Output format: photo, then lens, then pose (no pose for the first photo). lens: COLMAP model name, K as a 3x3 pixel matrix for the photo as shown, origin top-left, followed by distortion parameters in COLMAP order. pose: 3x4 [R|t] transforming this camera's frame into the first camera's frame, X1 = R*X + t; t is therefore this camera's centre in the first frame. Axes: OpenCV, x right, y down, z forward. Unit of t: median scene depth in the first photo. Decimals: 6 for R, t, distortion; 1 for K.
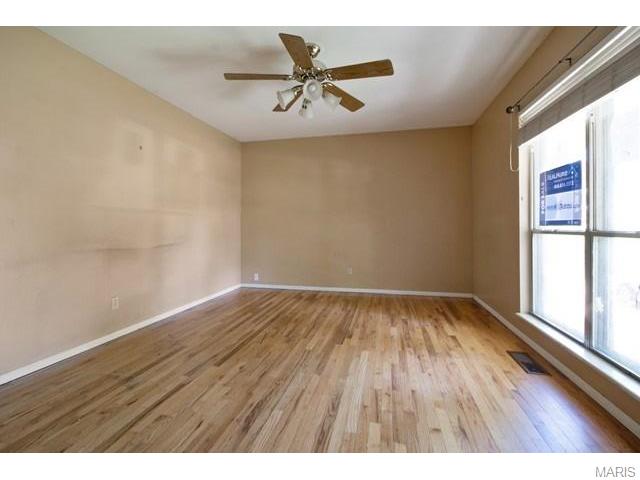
lens RADIAL K [[305.9, 0, 317.8], [0, 305.9, 225.4], [0, 0, 1]] dist [-0.005484, -0.001722]
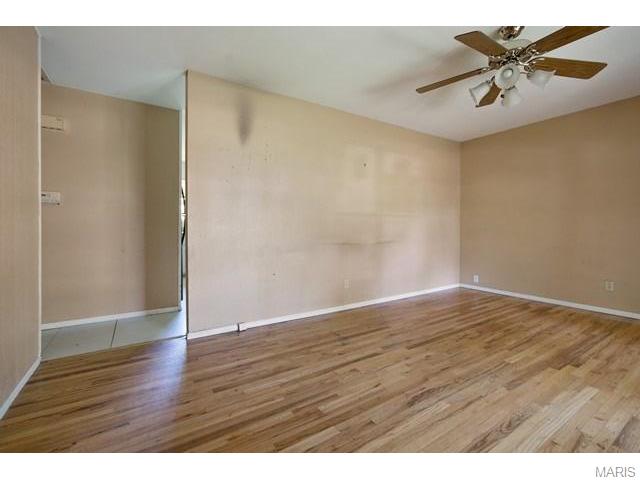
lens RADIAL K [[290.4, 0, 320.3], [0, 290.4, 229.2], [0, 0, 1]] dist [-0.007337, 0.007208]
pose [[0.717898, 0.005802, -0.696124, 0.170945], [0.003117, 0.999928, 0.011548, -0.001521], [0.696141, -0.010460, 0.717829, -0.006372]]
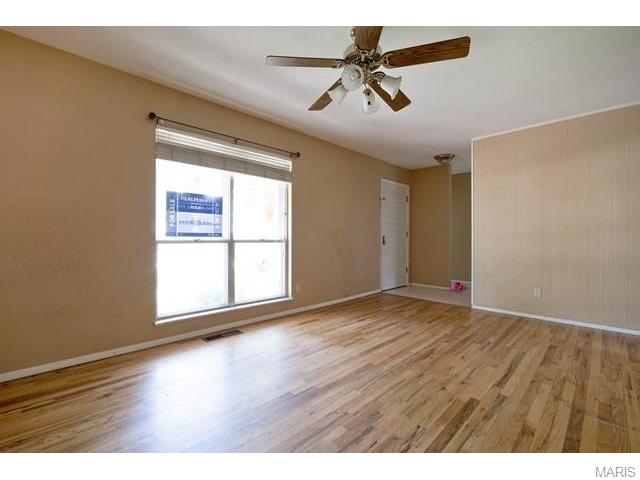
lens RADIAL K [[290.4, 0, 321.2], [0, 290.4, 239.4], [0, 0, 1]] dist [-0.007337, 0.007208]
pose [[-0.849643, -0.003106, 0.527349, -0.357995], [-0.005948, 0.999975, -0.003694, 0.013996], [-0.527325, -0.006275, -0.849641, 1.749501]]
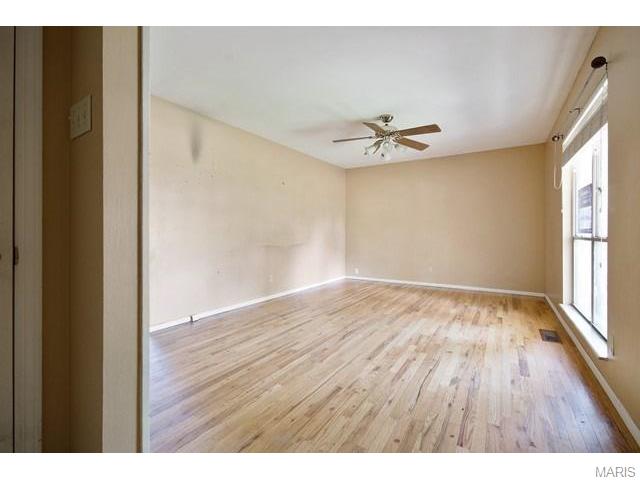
lens RADIAL K [[290.4, 0, 321.9], [0, 290.4, 231.1], [0, 0, 1]] dist [-0.007337, 0.007208]
pose [[0.942691, 0.000913, -0.333665, 0.155556], [-0.001526, 0.999998, -0.001576, -0.003500], [0.333663, 0.001995, 0.942690, -0.479061]]
